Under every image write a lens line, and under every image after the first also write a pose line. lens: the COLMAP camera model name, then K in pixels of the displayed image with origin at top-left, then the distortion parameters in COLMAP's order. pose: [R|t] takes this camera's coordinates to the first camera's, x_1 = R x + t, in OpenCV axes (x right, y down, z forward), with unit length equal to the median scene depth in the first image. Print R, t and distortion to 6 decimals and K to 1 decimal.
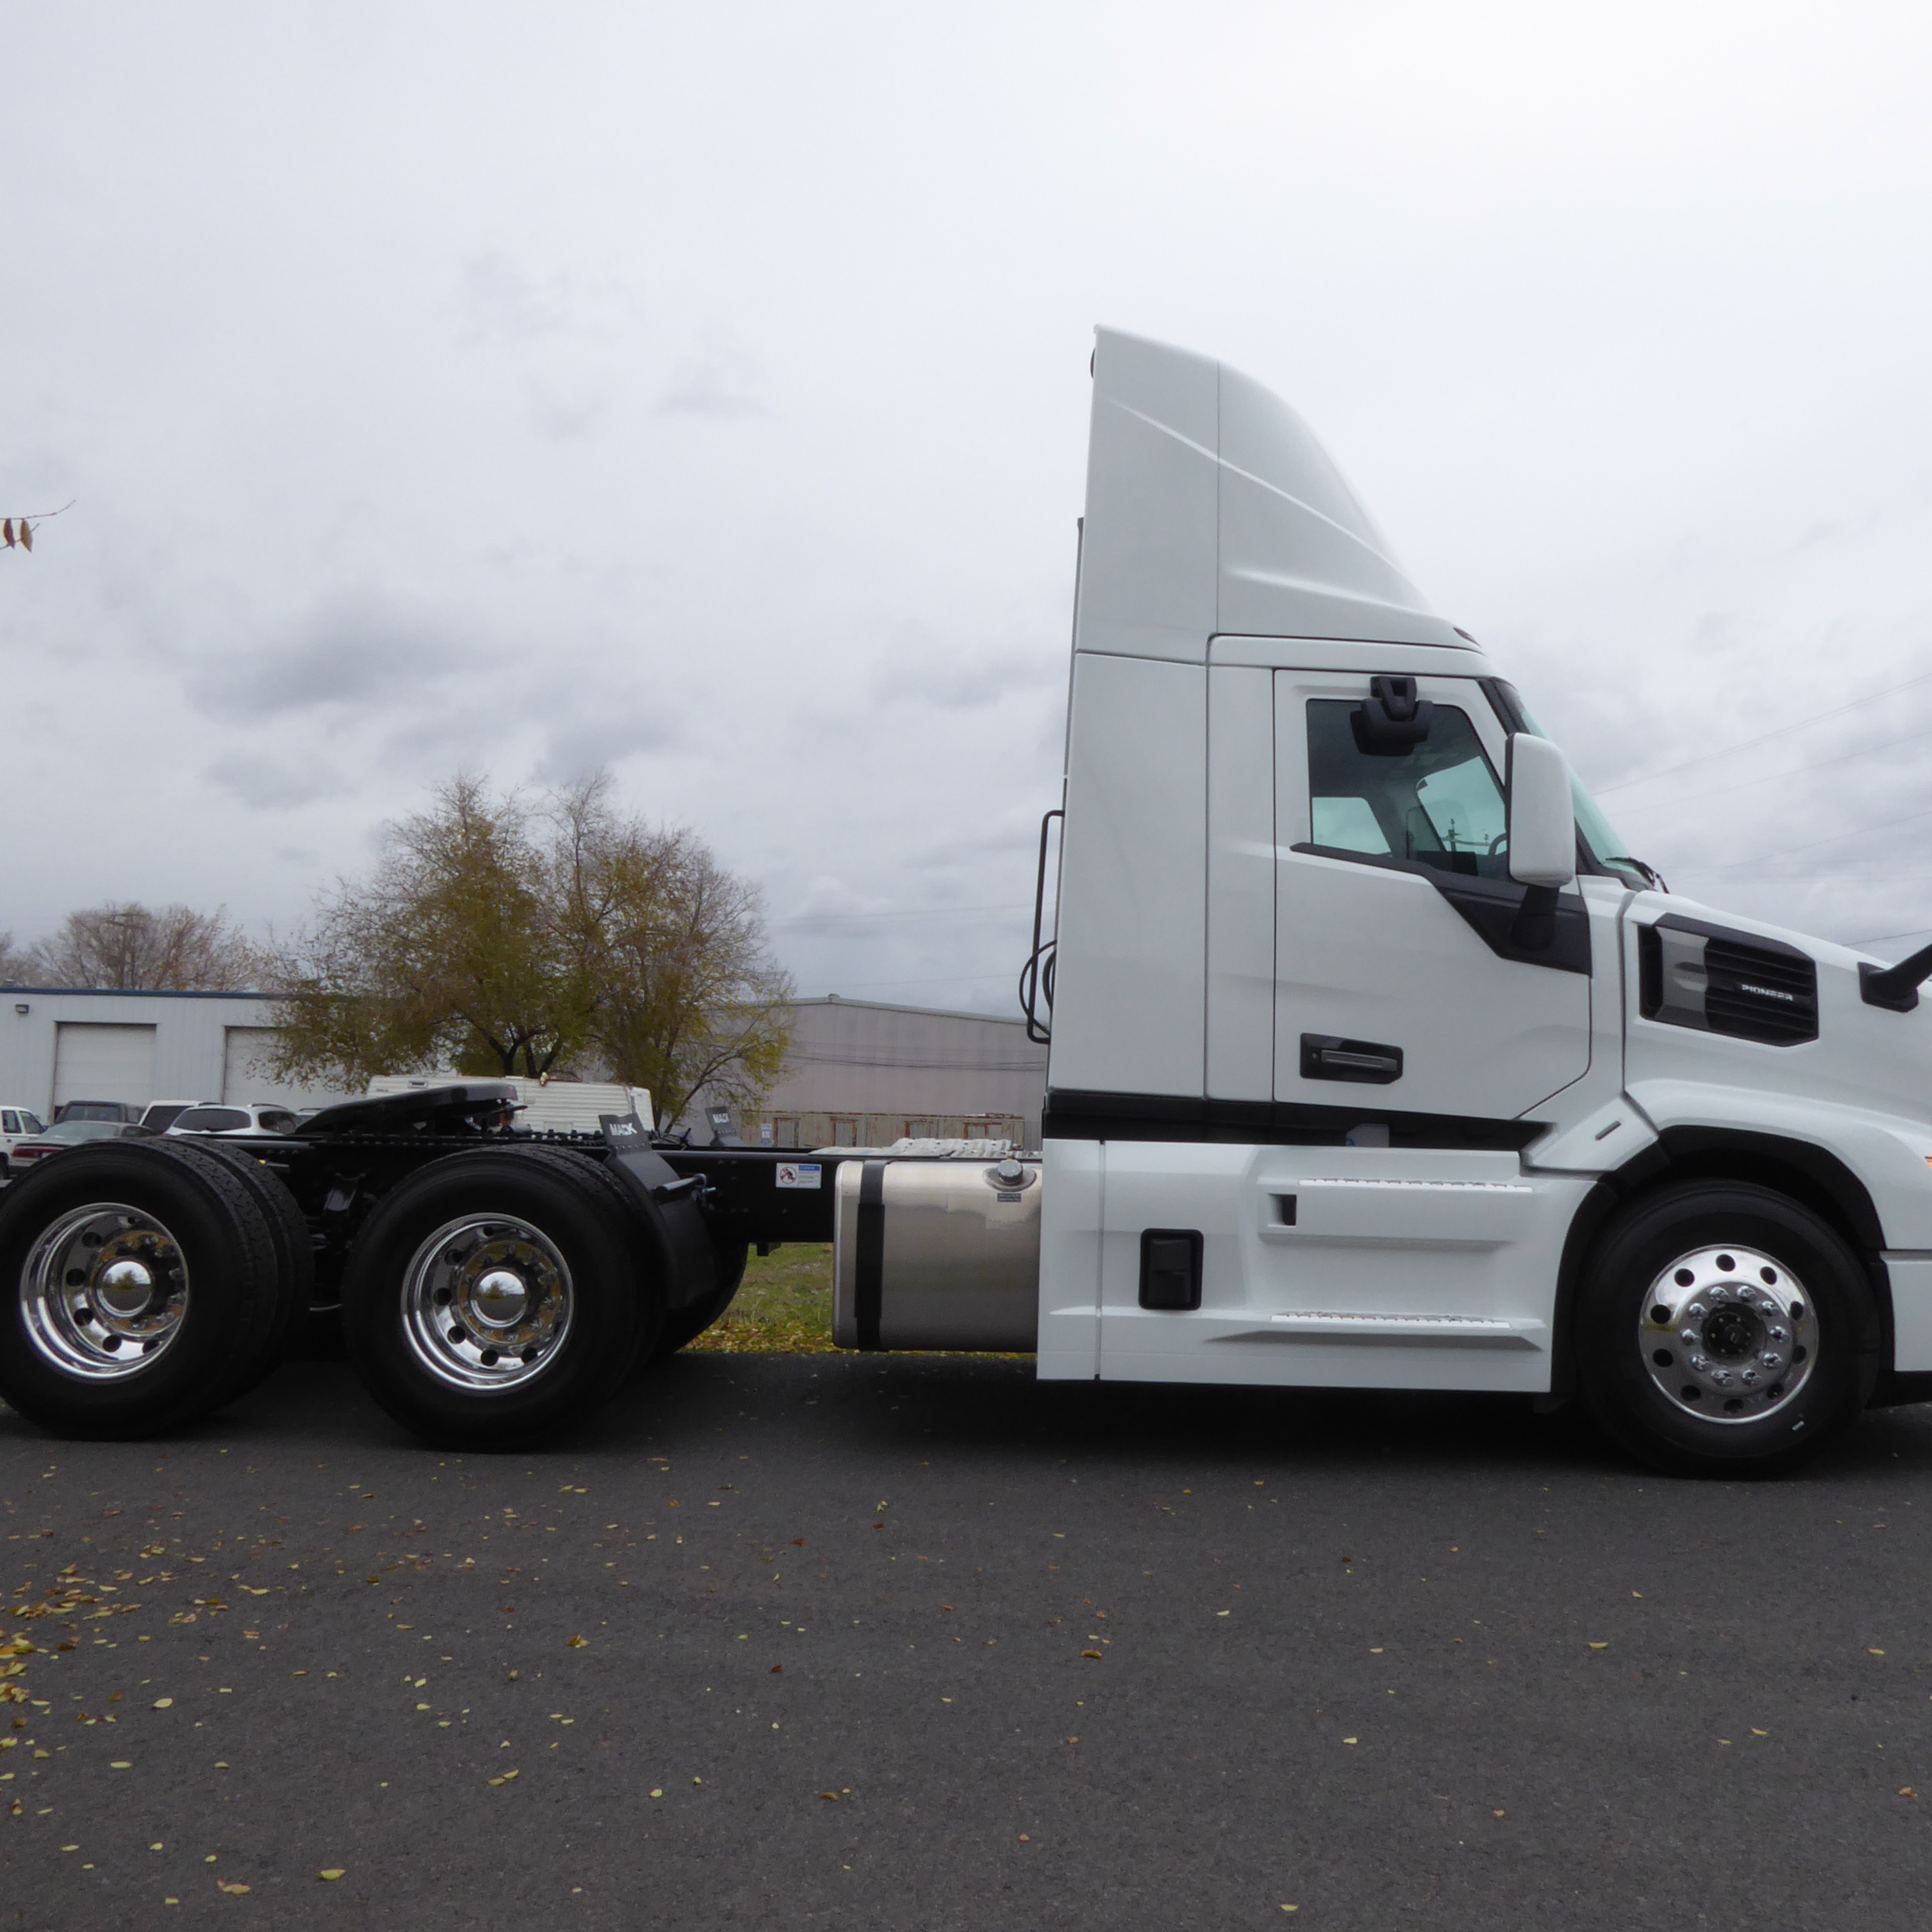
lens RADIAL K [[1822.0, 0, 966.0], [0, 1822.0, 966.0], [0, 0, 1]] dist [-0.013892, 0.000137]
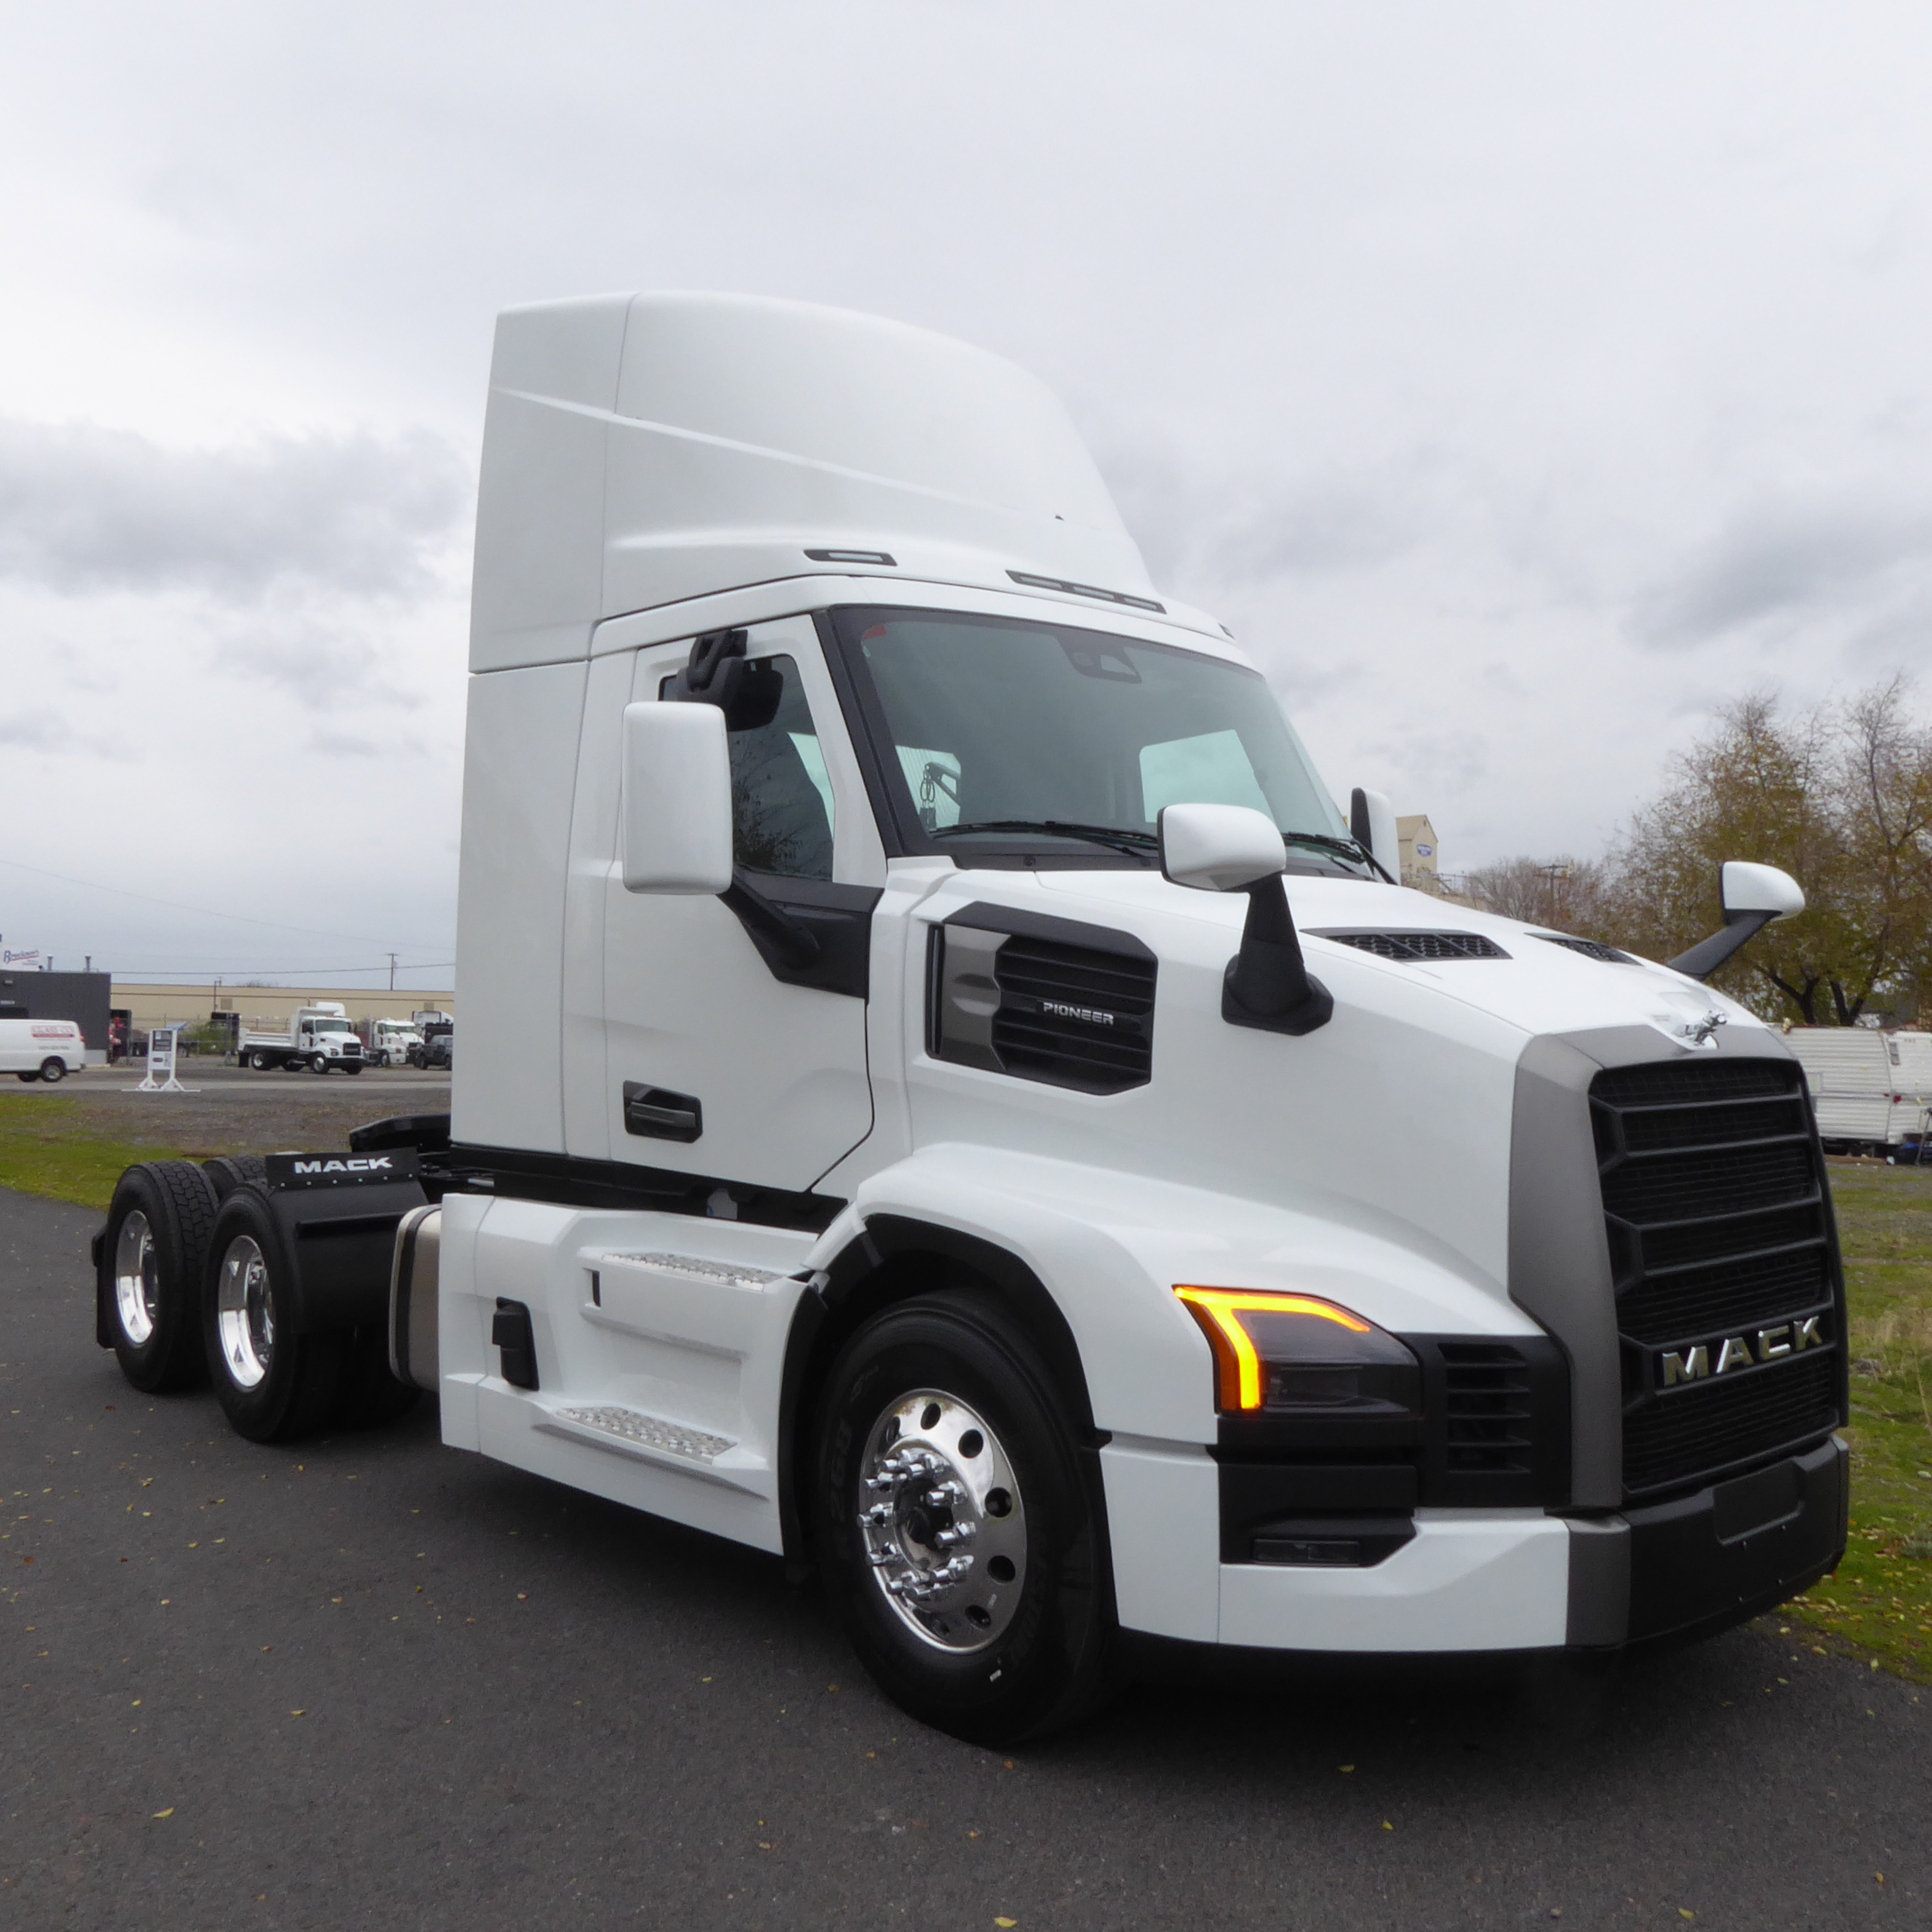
lens RADIAL K [[1822.0, 0, 966.0], [0, 1822.0, 966.0], [0, 0, 1]] dist [-0.013892, 0.000137]
pose [[0.696068, -0.048786, -0.716317, 0.898999], [0.074084, 0.997244, 0.004071, -0.008066], [0.714144, -0.055901, 0.697763, 0.520953]]
